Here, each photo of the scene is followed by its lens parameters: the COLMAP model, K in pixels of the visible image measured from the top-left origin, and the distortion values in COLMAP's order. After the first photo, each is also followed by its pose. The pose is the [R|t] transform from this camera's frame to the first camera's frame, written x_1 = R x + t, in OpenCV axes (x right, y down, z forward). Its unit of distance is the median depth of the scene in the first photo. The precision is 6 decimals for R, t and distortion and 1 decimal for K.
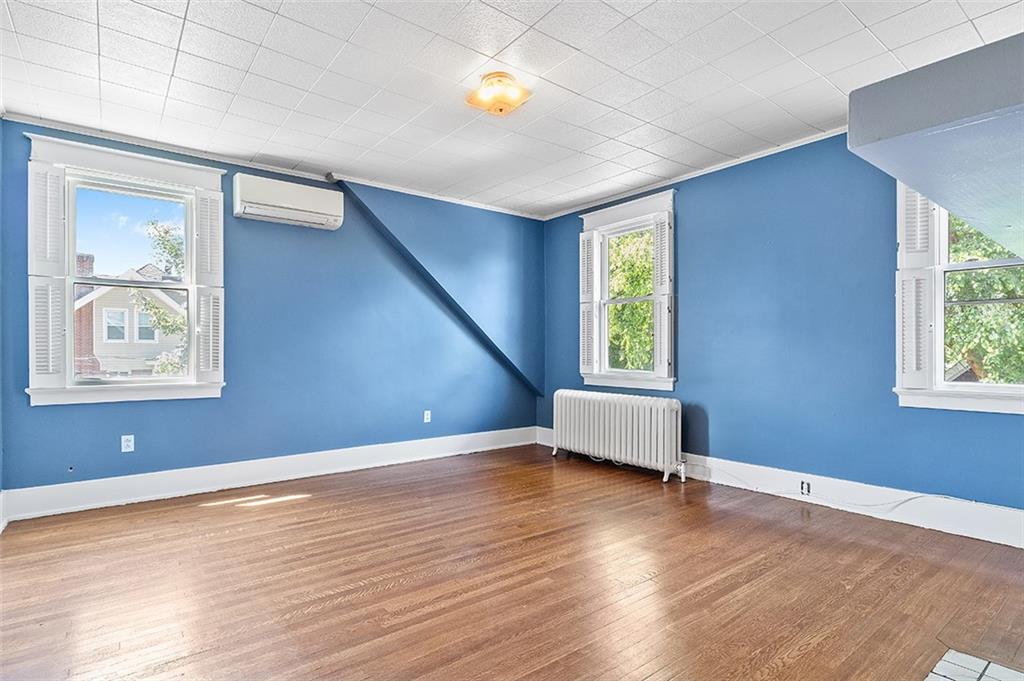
lens RADIAL K [[515.1, 0, 512.6], [0, 515.1, 343.5], [0, 0, 1]] dist [-0.000824, 0.000019]
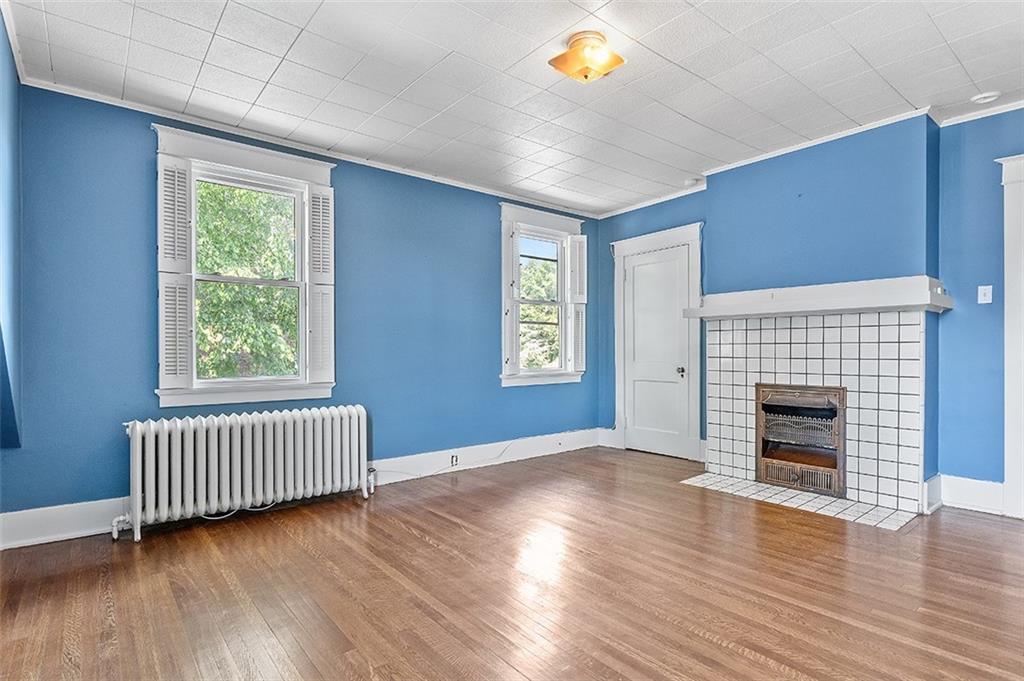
lens RADIAL K [[518.9, 0, 512.8], [0, 518.9, 354.3], [0, 0, 1]] dist [-0.000627, -0.000245]
pose [[-0.025292, -0.004715, 0.999669, -0.691963], [-0.014774, 0.999881, 0.004342, 0.012113], [-0.999571, -0.014659, -0.025359, 0.871889]]
